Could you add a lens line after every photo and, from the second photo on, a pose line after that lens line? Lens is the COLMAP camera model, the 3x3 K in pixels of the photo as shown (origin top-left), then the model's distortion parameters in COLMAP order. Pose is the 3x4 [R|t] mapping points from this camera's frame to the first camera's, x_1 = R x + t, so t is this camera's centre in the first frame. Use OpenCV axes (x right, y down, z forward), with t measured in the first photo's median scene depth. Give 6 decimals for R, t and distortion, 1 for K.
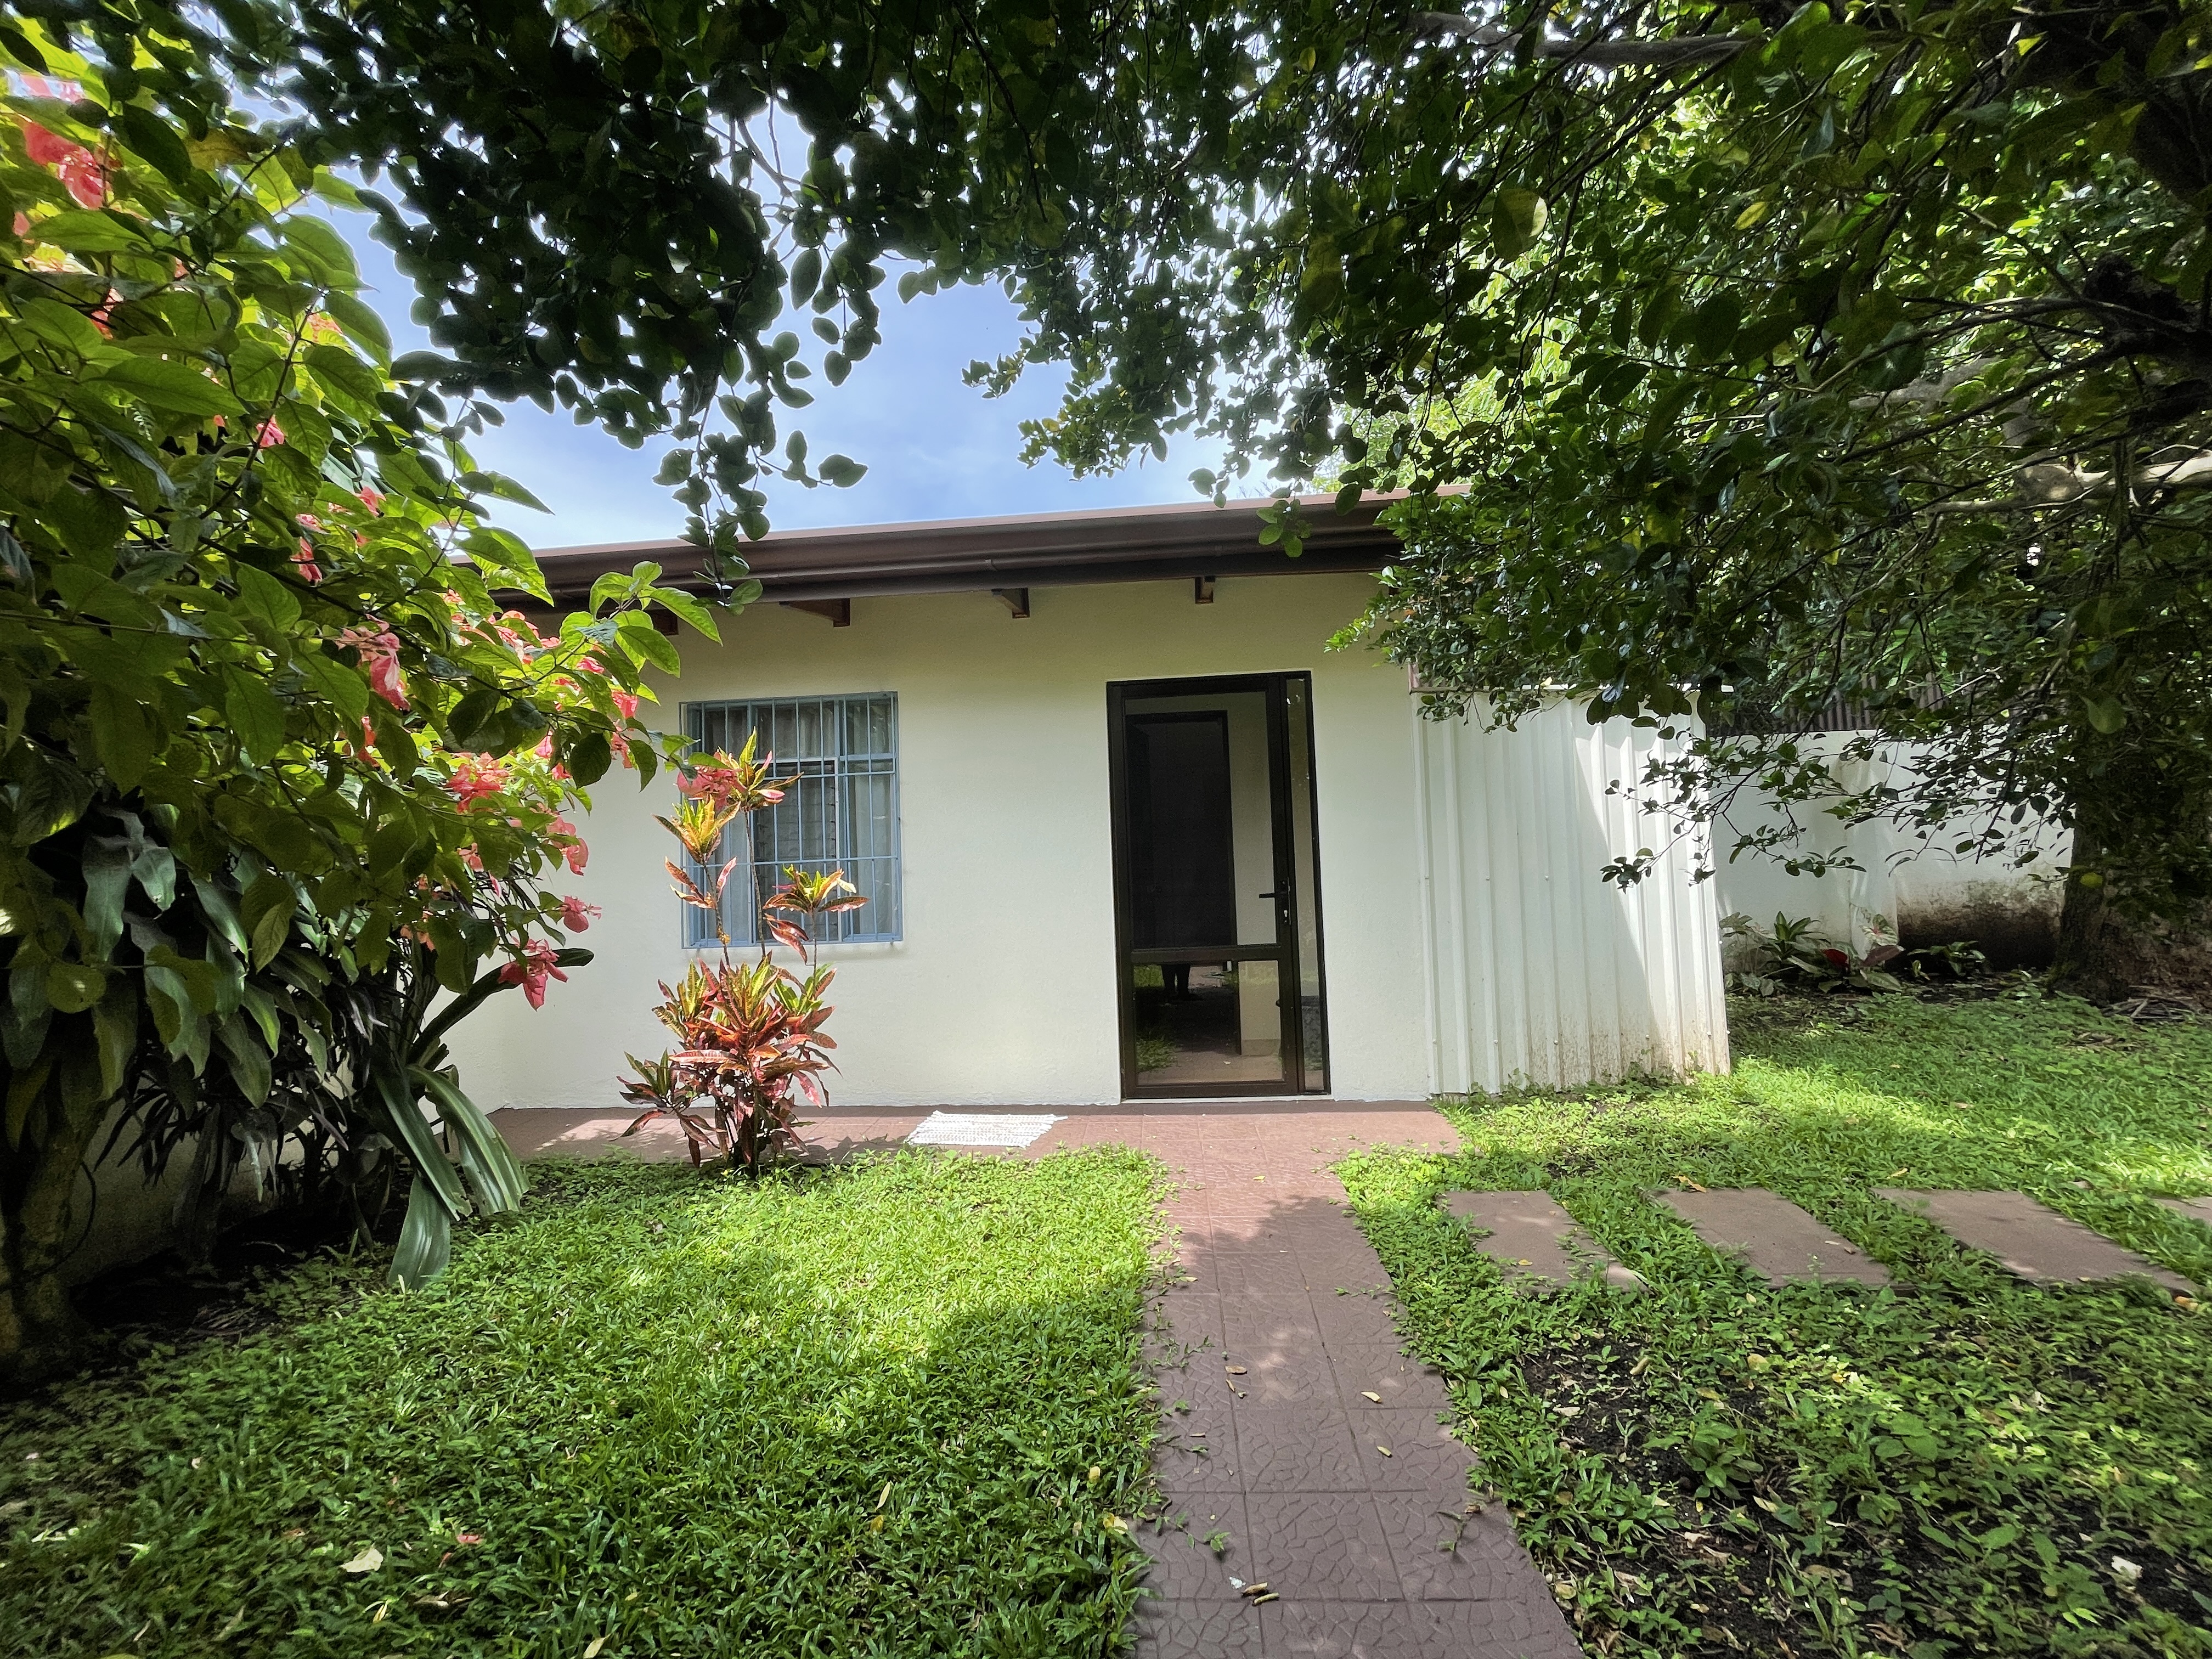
lens RADIAL K [[891.1, 0, 1104.5], [0, 891.1, 826.0], [0, 0, 1]] dist [-0.002938, -0.000372]
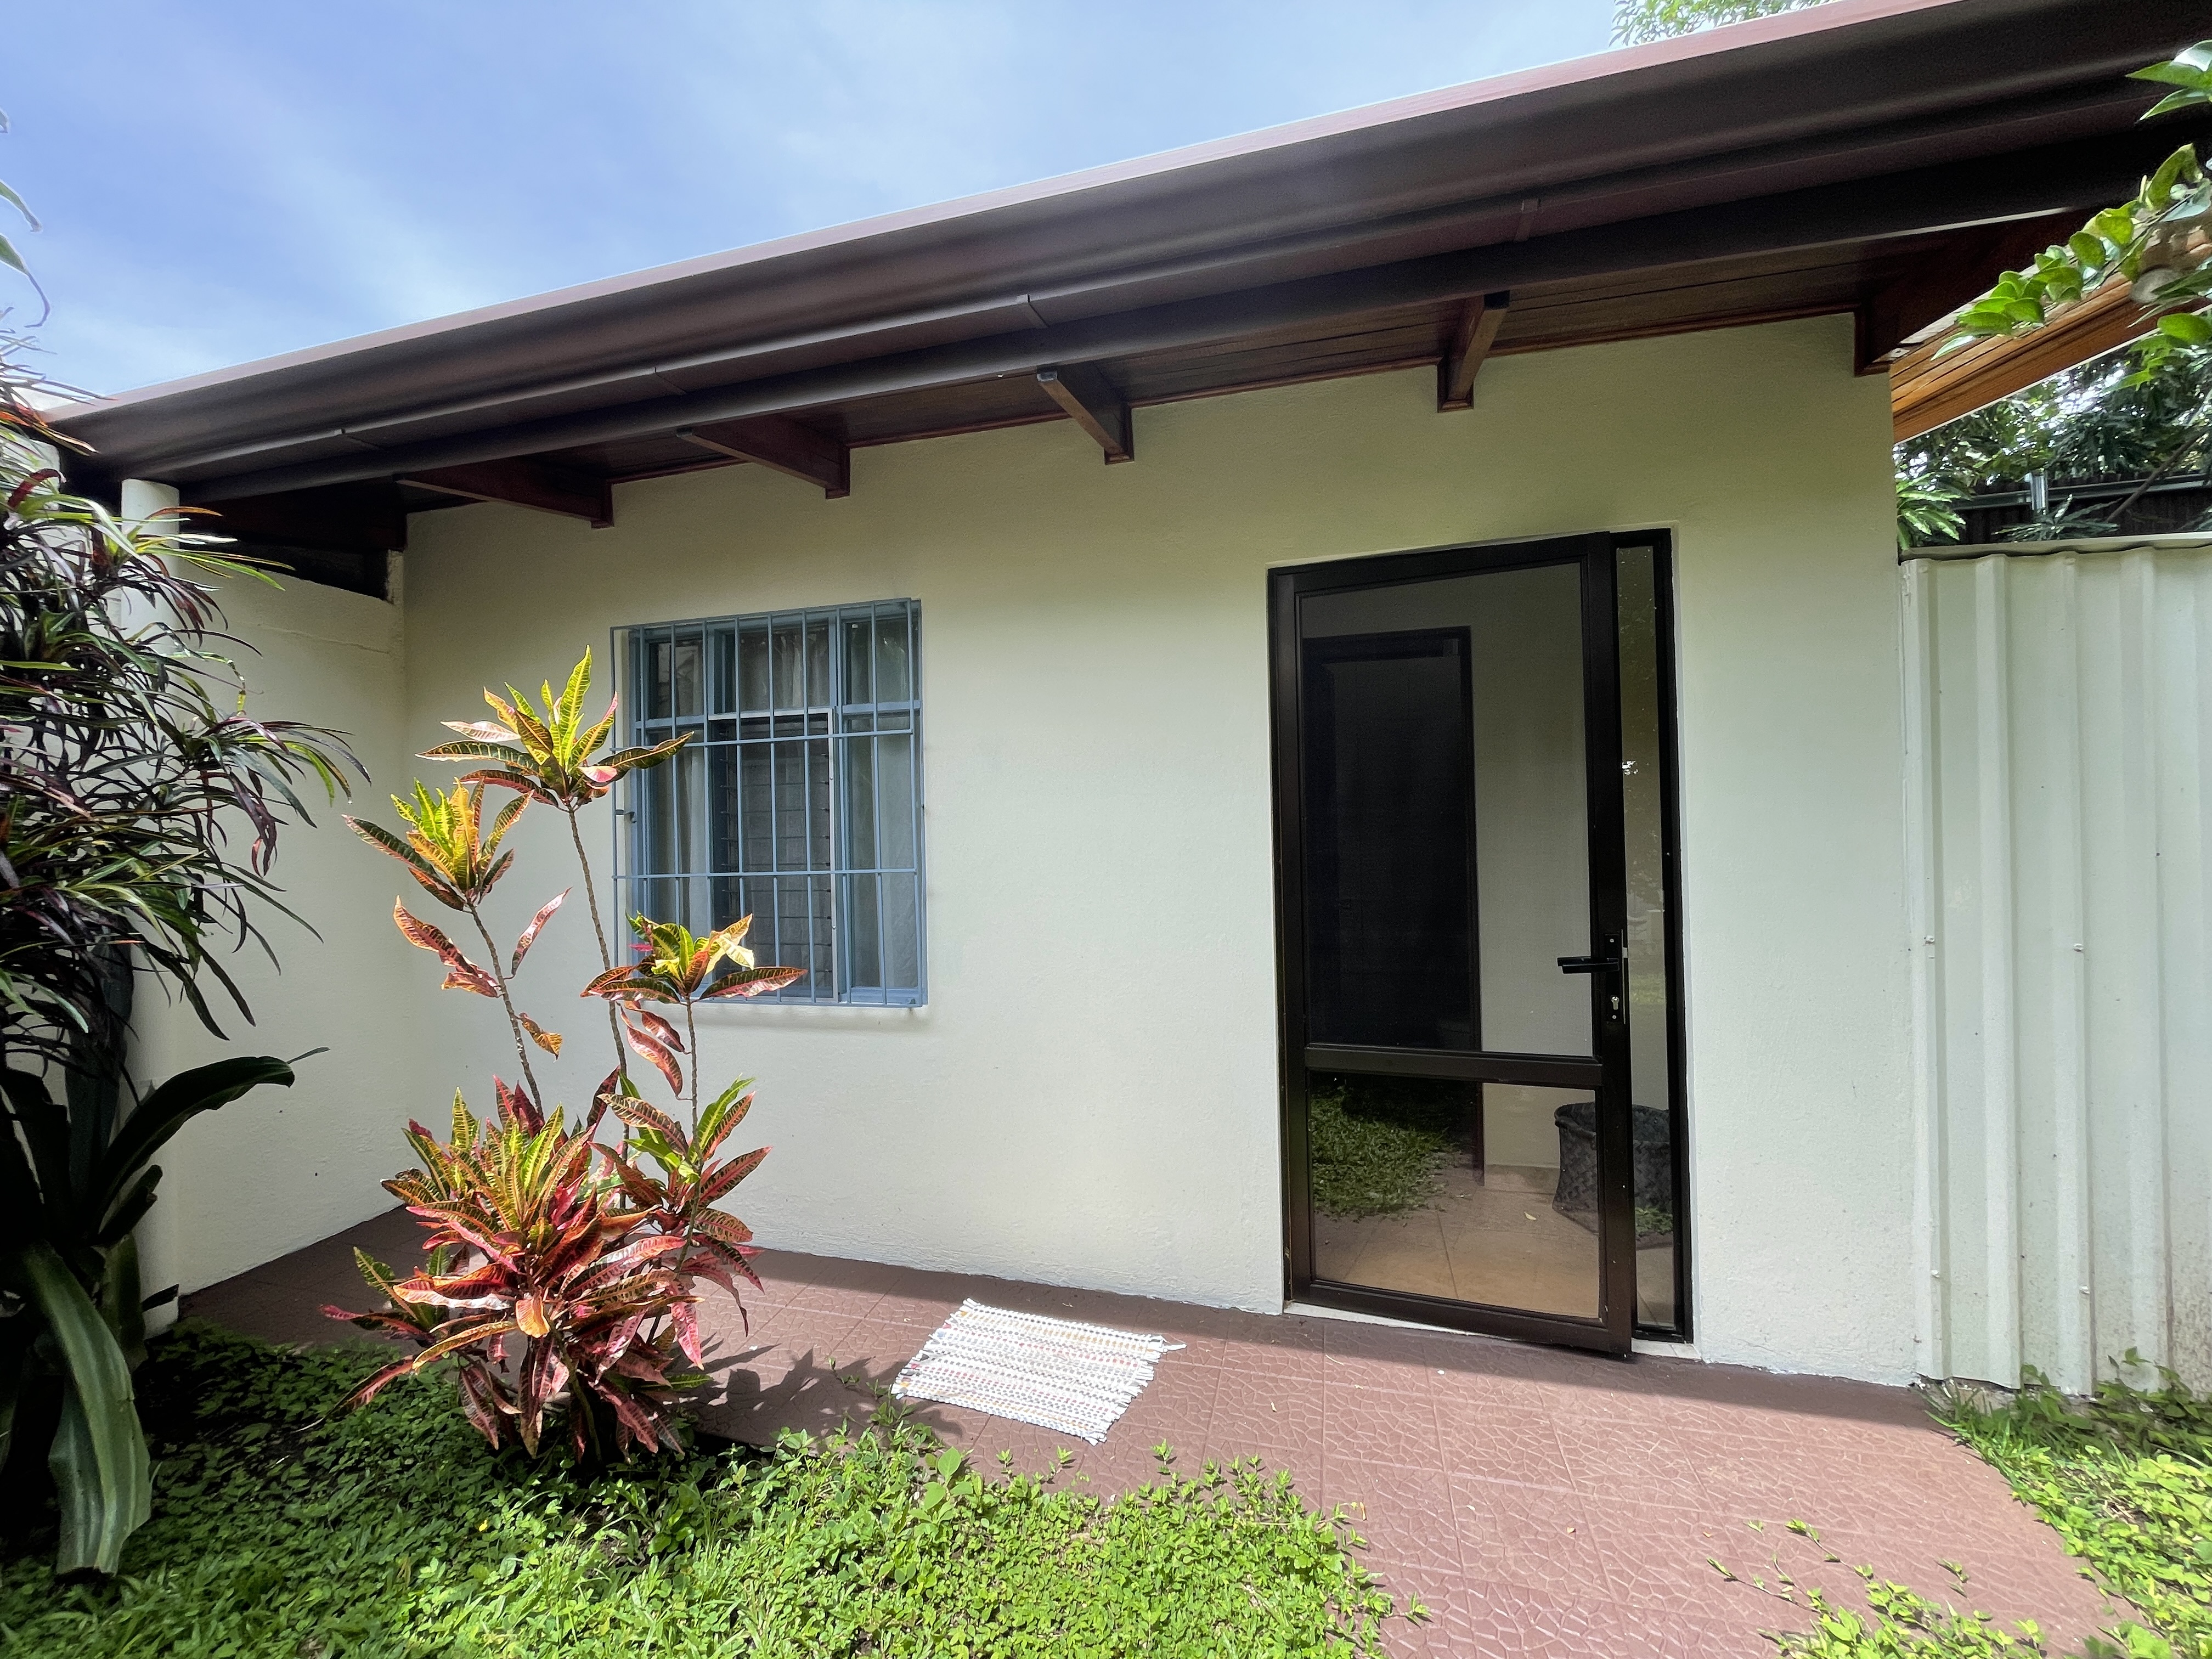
lens RADIAL K [[891.1, 0, 1104.5], [0, 891.1, 826.0], [0, 0, 1]] dist [-0.002938, -0.000372]
pose [[0.981989, 0.012903, -0.188499, 0.008972], [-0.004604, 0.999003, 0.044400, -0.024274], [0.188884, -0.042732, 0.981069, 0.434052]]
